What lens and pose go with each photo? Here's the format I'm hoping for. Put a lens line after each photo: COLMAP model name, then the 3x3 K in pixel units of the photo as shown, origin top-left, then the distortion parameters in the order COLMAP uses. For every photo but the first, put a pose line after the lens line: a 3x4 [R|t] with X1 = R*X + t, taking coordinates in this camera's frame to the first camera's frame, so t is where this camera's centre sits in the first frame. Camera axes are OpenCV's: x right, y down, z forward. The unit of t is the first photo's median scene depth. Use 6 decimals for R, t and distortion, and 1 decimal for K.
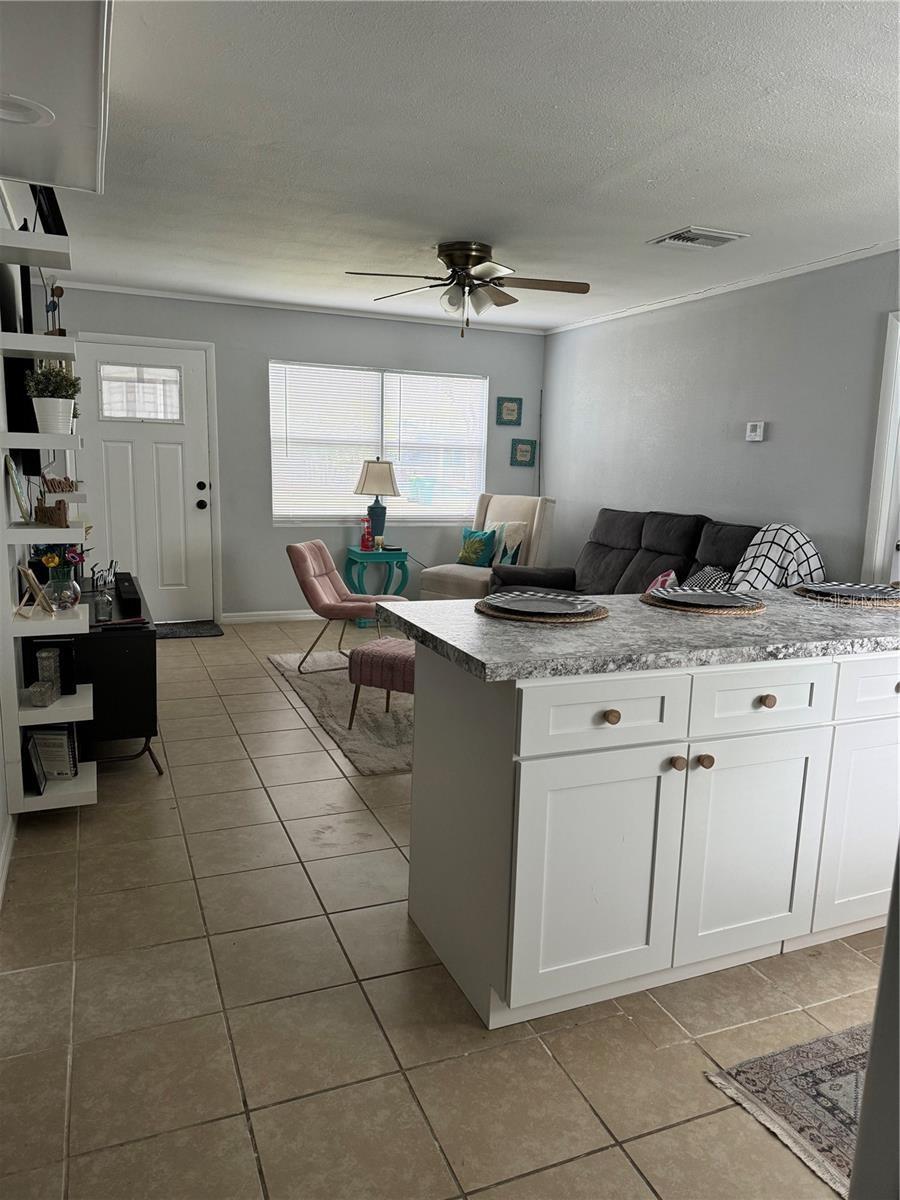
lens RADIAL K [[835.0, 0, 453.0], [0, 835.0, 599.9], [0, 0, 1]] dist [0.024185, -0.032633]
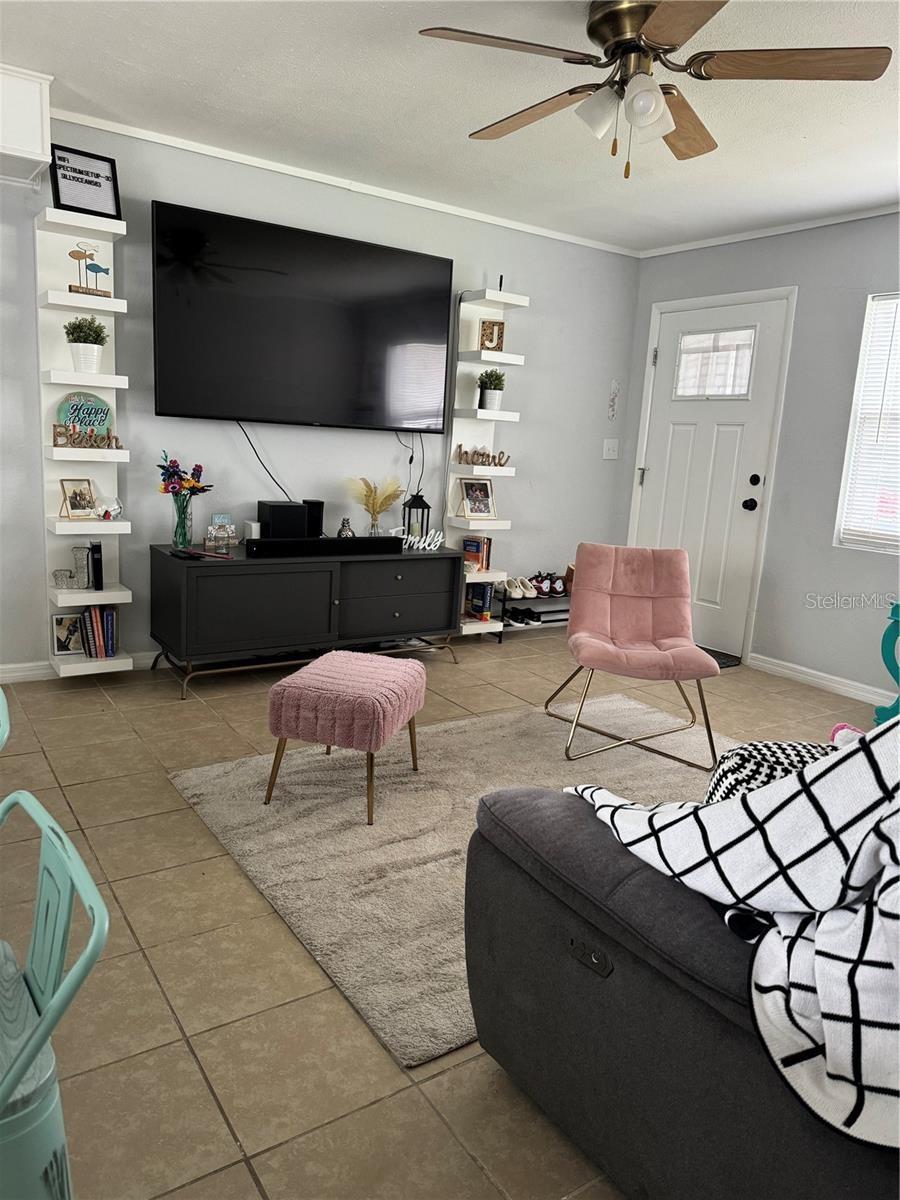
lens RADIAL K [[835.0, 0, 447.2], [0, 835.0, 599.1], [0, 0, 1]] dist [0.024185, -0.032633]
pose [[0.196746, 0.168682, -0.965835, 0.411539], [-0.216825, 0.968184, 0.124924, -0.068751], [0.956179, 0.184839, 0.227061, 0.601932]]
